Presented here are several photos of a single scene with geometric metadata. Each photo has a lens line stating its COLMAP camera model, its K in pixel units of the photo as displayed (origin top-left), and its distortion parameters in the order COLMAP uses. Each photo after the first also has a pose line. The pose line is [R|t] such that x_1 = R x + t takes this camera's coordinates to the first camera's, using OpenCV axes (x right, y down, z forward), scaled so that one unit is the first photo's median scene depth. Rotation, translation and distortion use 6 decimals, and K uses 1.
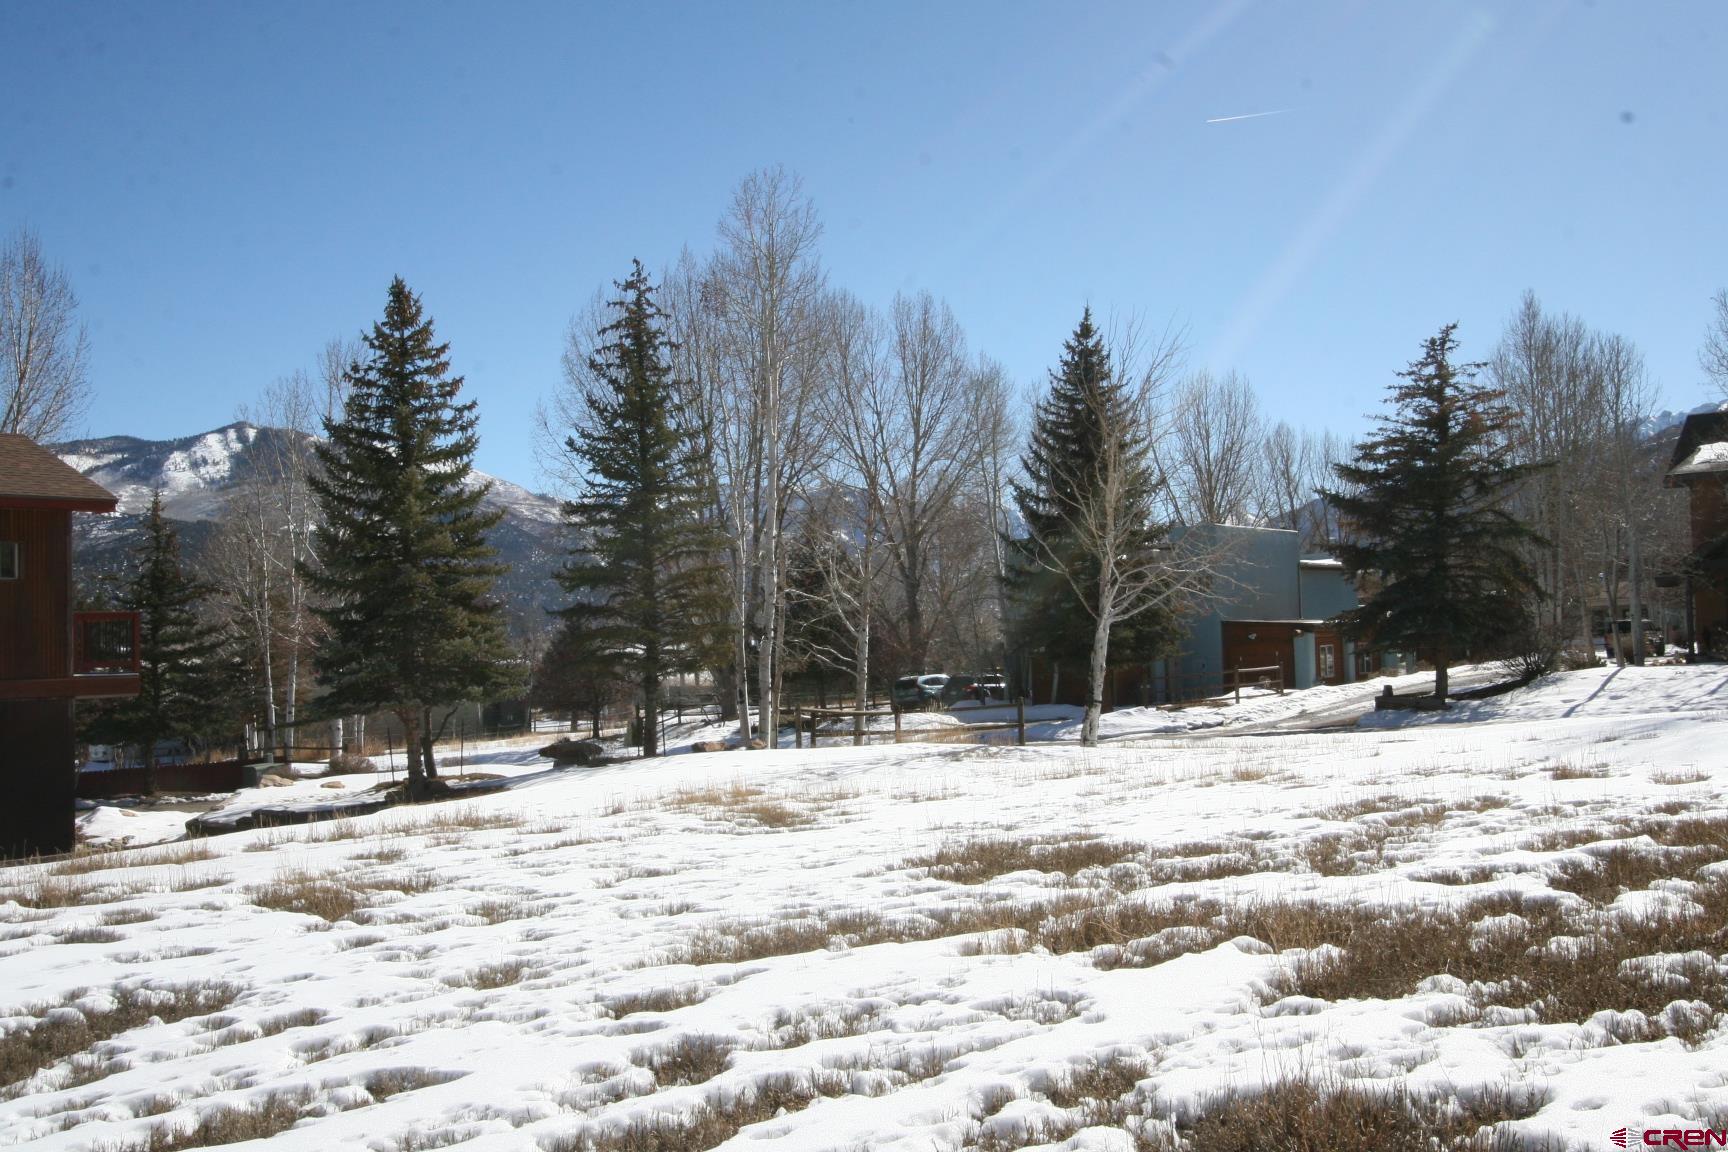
lens RADIAL K [[1666.6, 0, 854.9], [0, 1666.6, 572.8], [0, 0, 1]] dist [-0.010362, 0.057894]
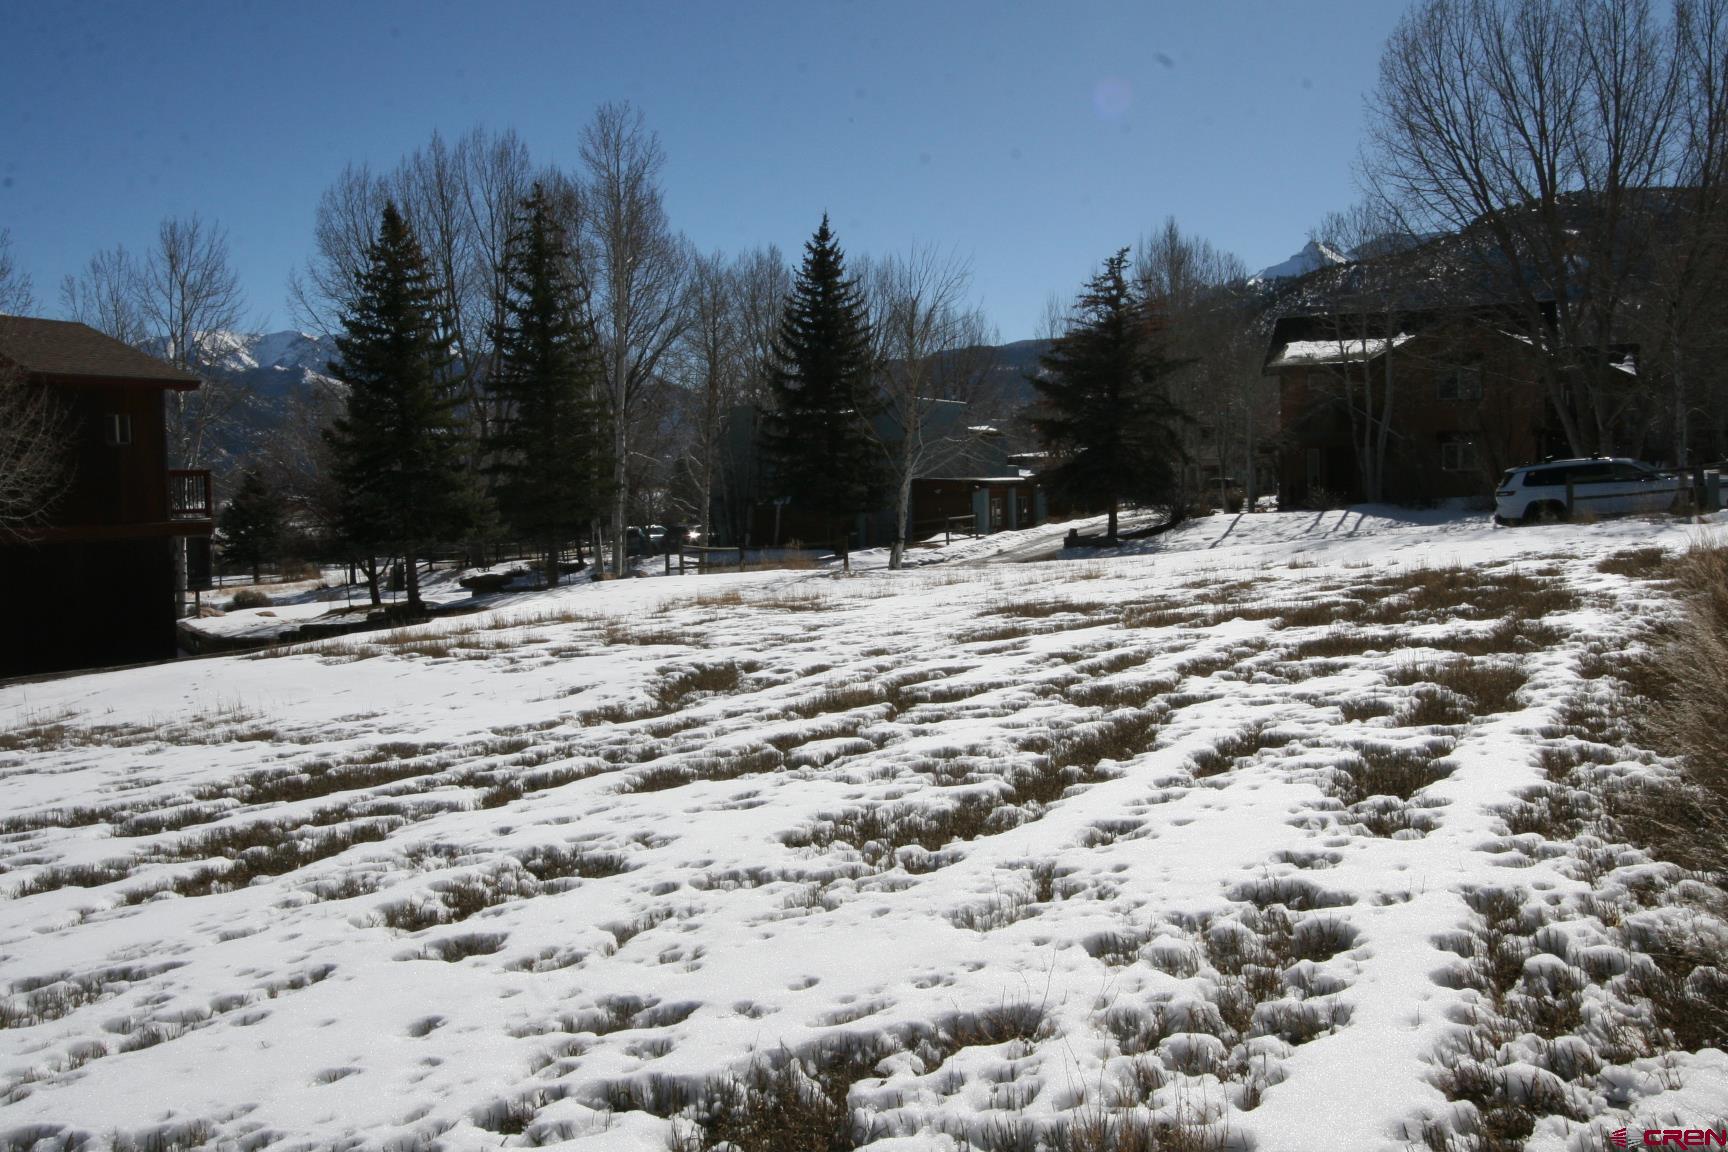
lens RADIAL K [[1683.6, 0, 833.9], [0, 1683.6, 575.3], [0, 0, 1]] dist [-0.015508, 0.037106]
pose [[0.971047, -0.011292, 0.238622, -0.175809], [-0.009465, 0.996279, 0.085665, -0.006677], [-0.238702, -0.085443, 0.967327, -0.226373]]
